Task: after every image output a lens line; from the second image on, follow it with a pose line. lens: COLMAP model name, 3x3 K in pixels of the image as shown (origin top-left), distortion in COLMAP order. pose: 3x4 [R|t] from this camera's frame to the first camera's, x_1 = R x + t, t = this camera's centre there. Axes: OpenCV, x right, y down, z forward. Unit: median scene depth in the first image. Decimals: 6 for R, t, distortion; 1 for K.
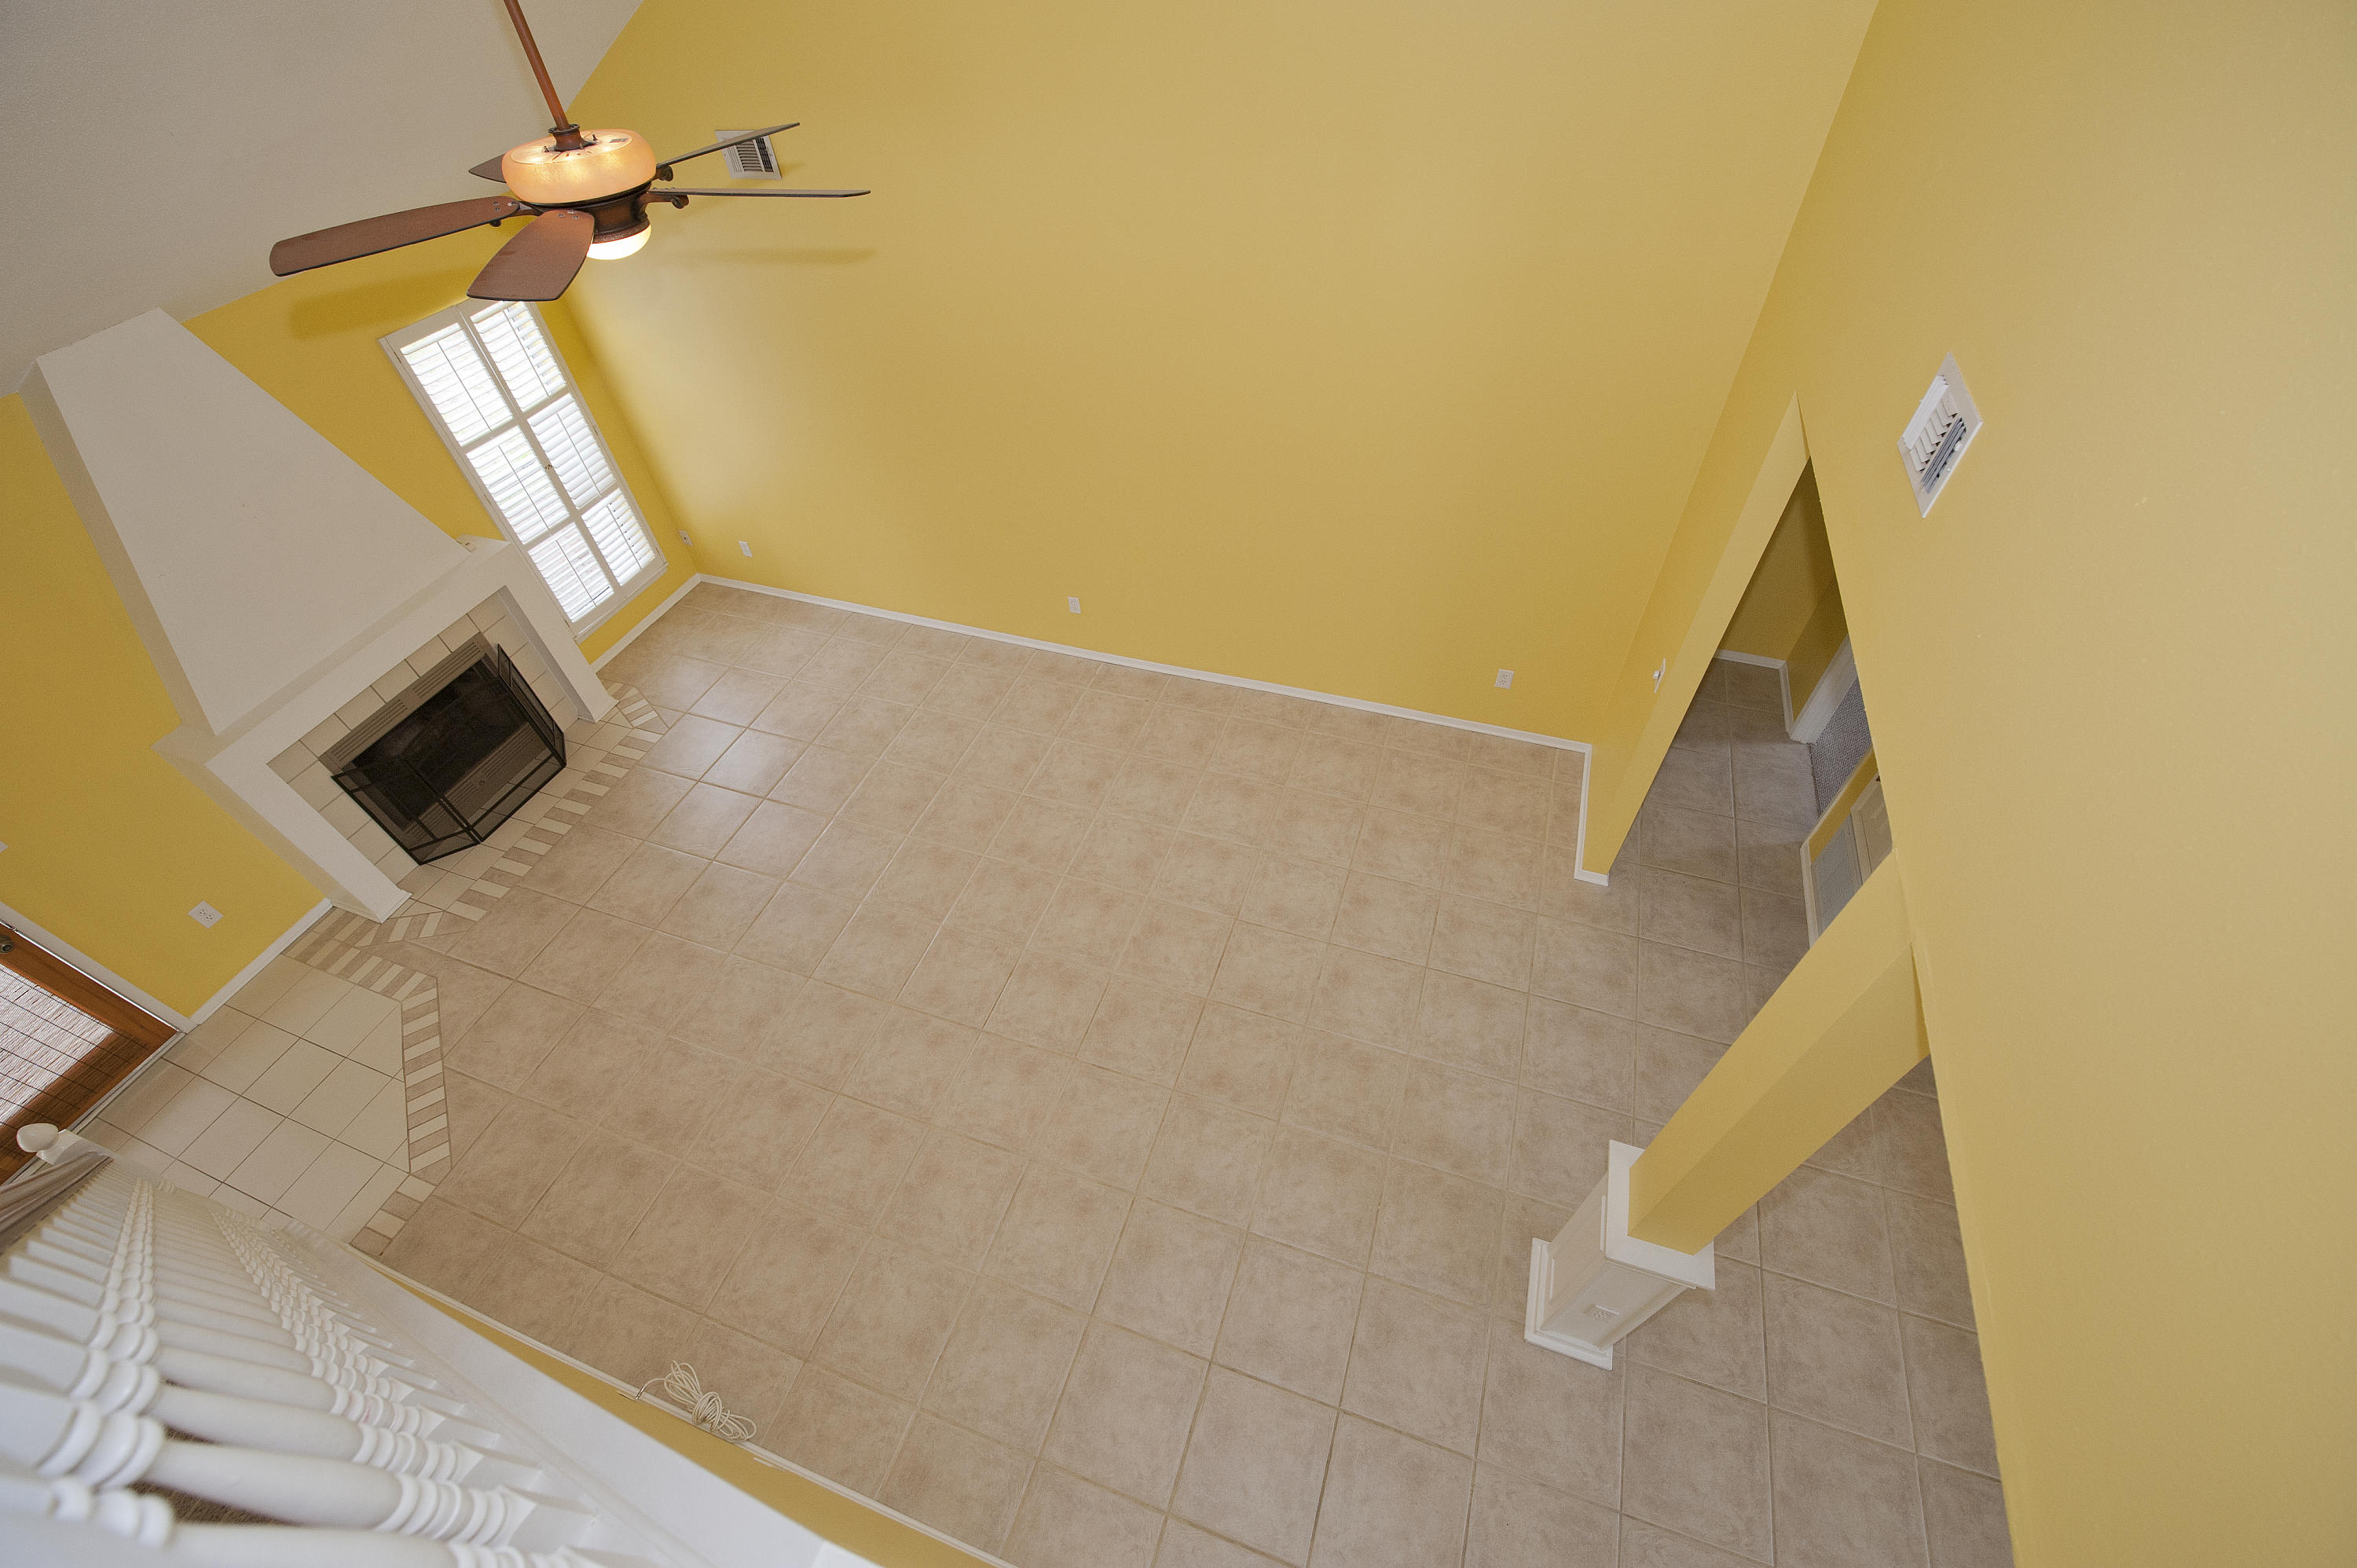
lens RADIAL K [[936.7, 0, 1193.2], [0, 936.7, 786.9], [0, 0, 1]] dist [-0.018033, -0.002016]
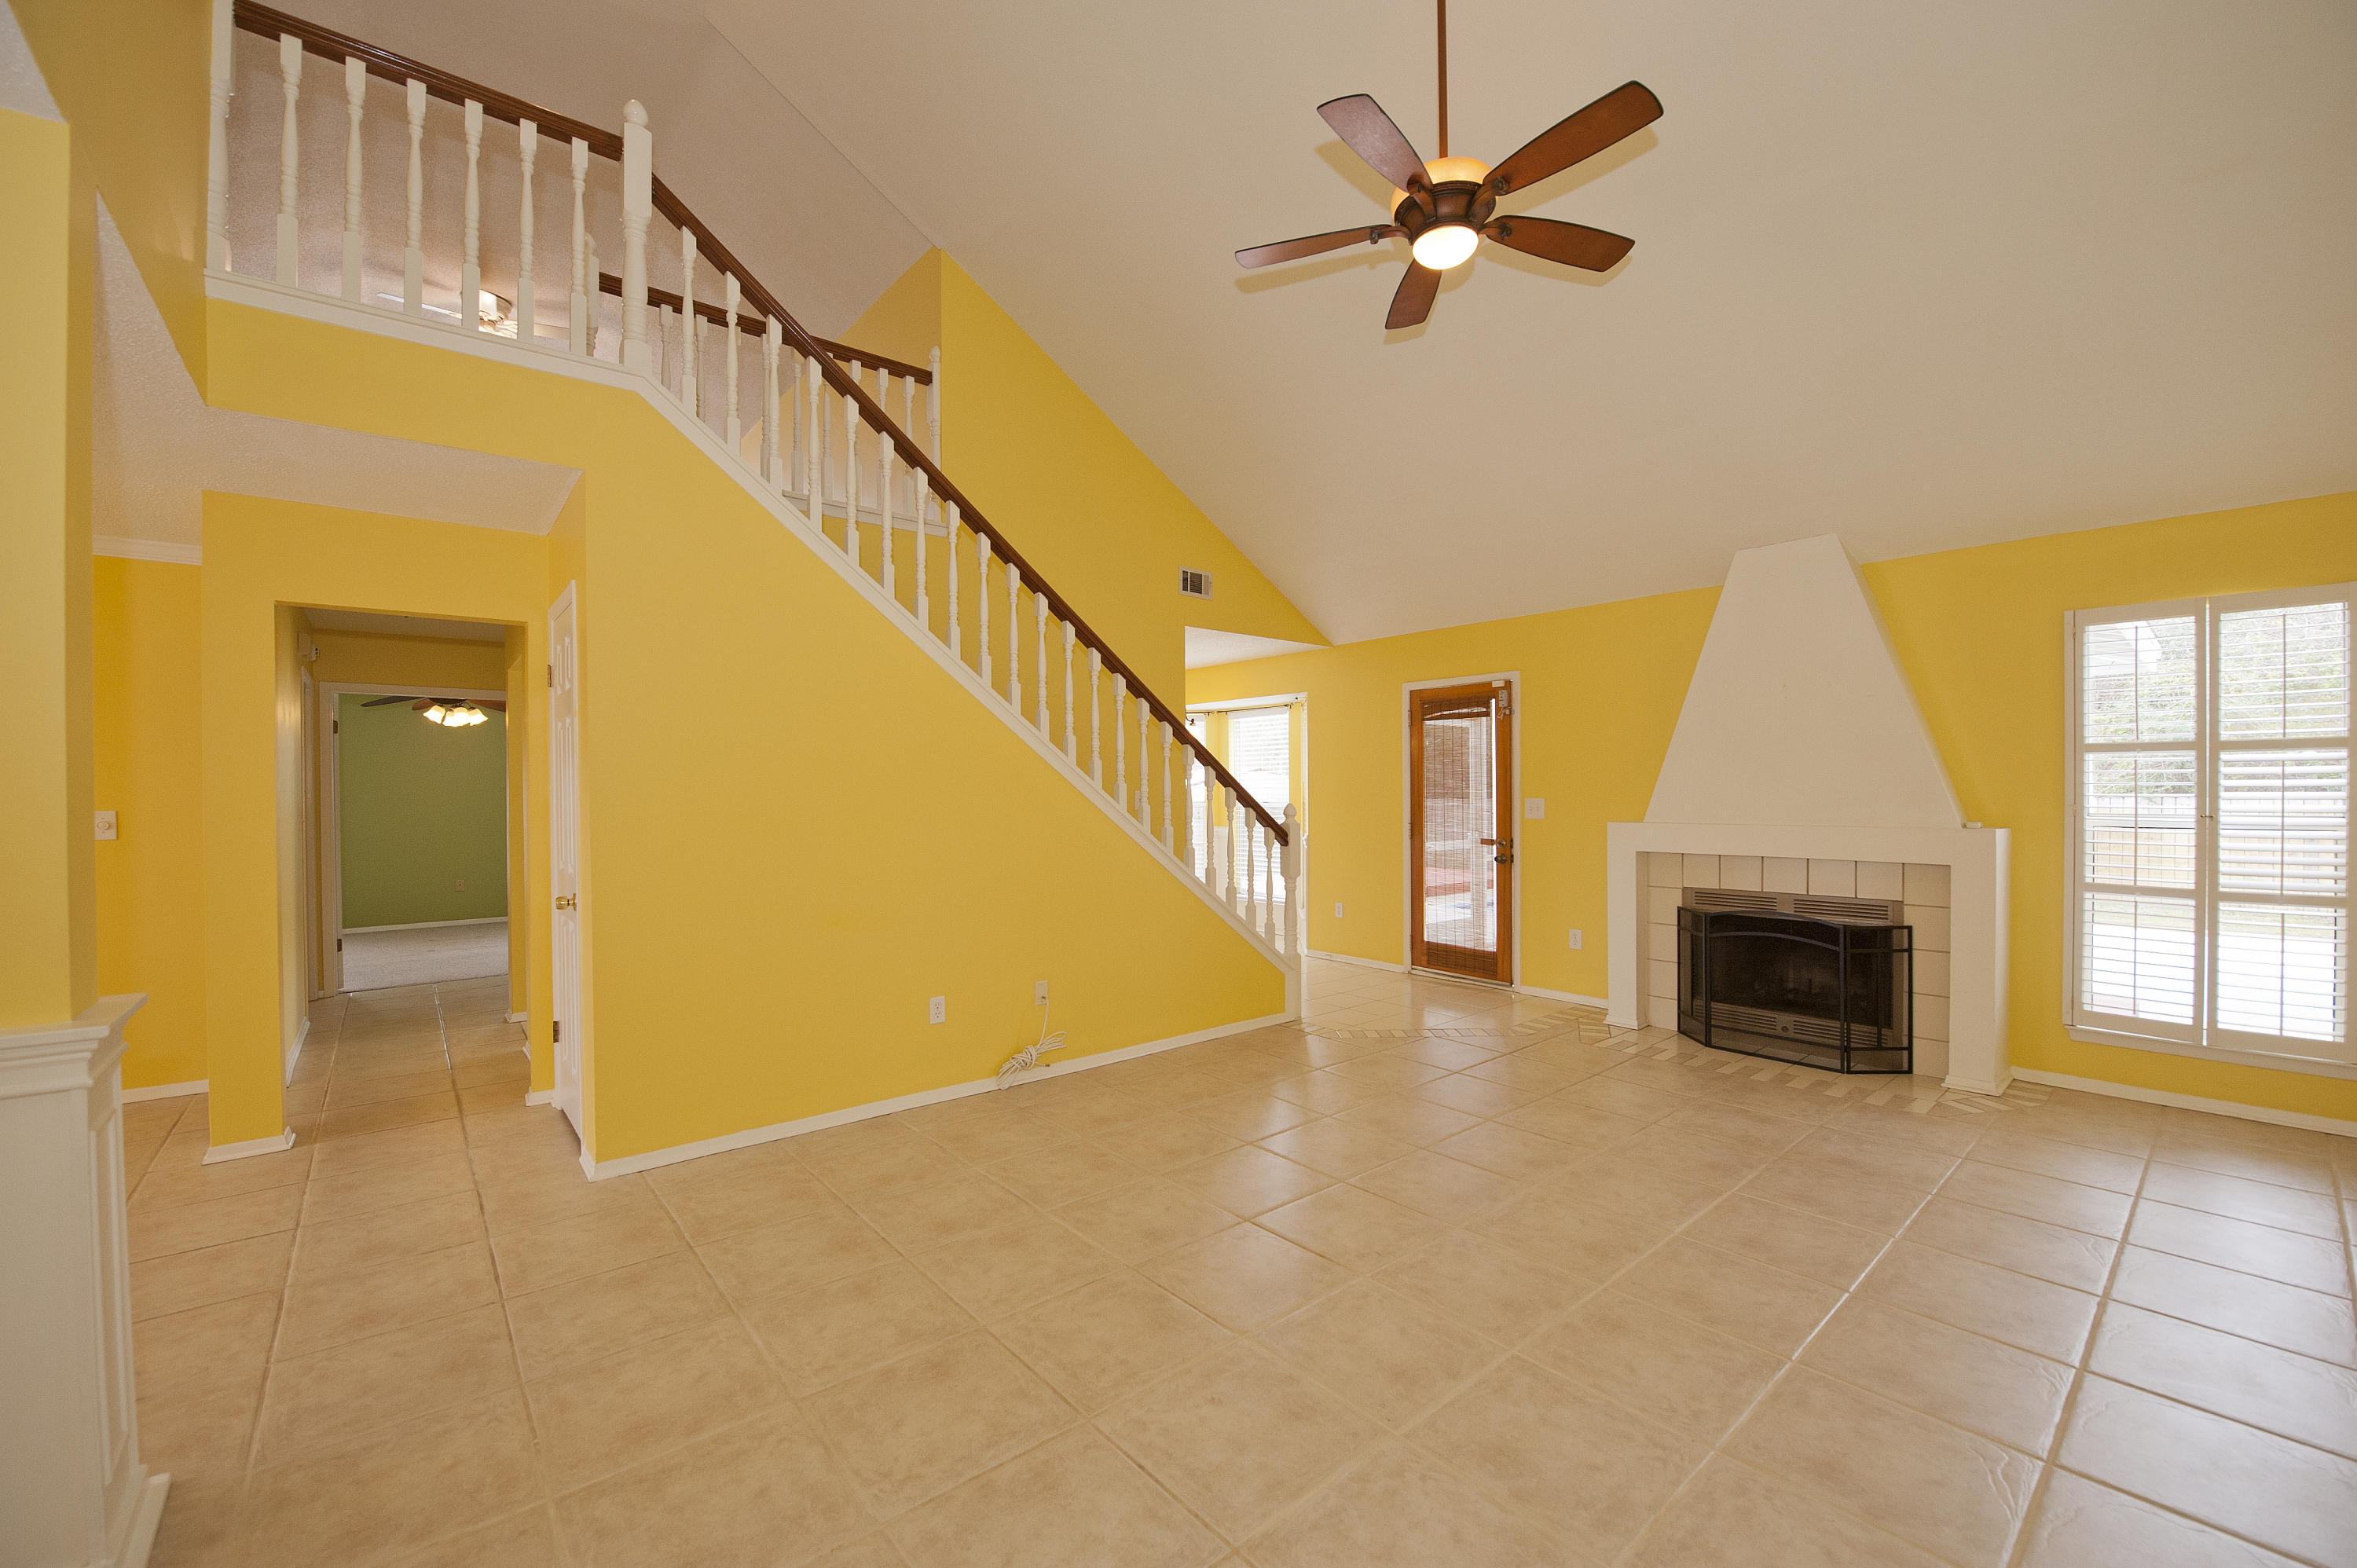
lens RADIAL K [[936.7, 0, 1178.7], [0, 936.7, 791.5], [0, 0, 1]] dist [-0.018033, -0.002016]
pose [[-0.515478, 0.042447, -0.855851, 0.348649], [-0.614653, 0.677598, 0.403811, -0.187700], [0.597063, 0.734207, -0.323197, 0.879536]]
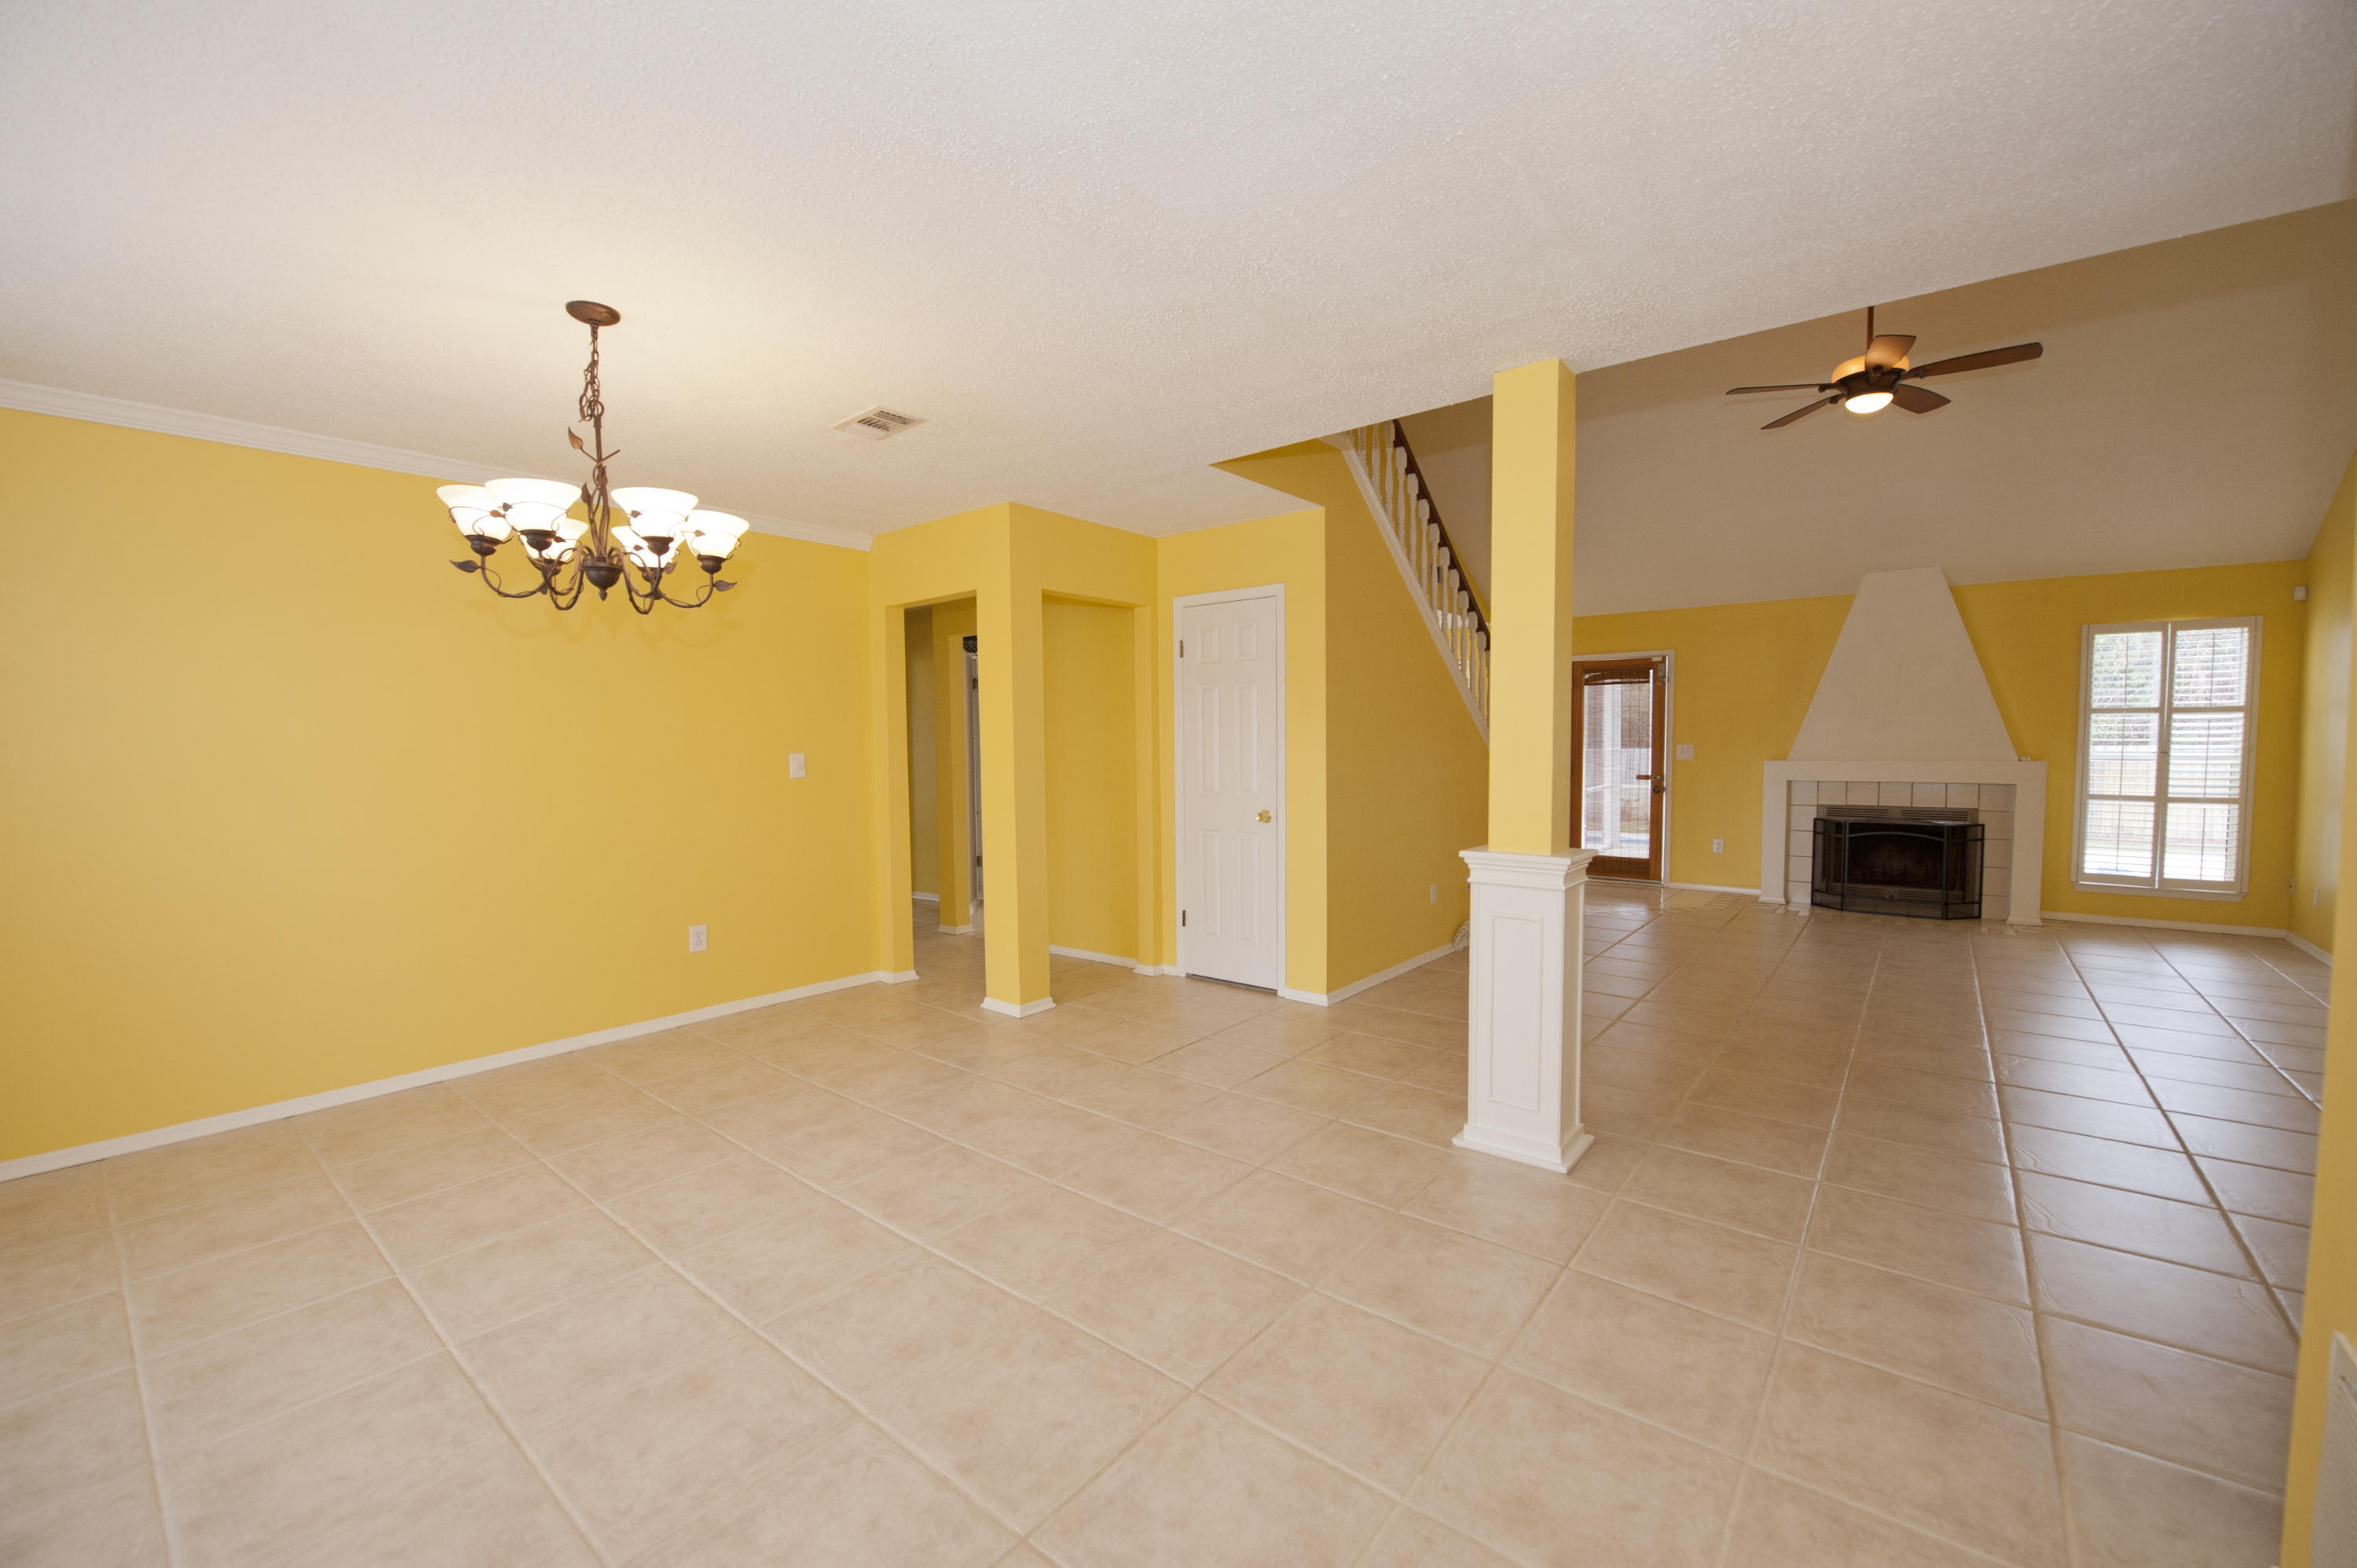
lens RADIAL K [[936.7, 0, 1179.2], [0, 936.7, 788.6], [0, 0, 1]] dist [-0.018033, -0.002016]
pose [[-0.347732, 0.086336, -0.933610, 0.973859], [-0.677168, 0.665577, 0.313767, 0.196851], [0.648479, 0.741318, -0.172979, 0.502096]]
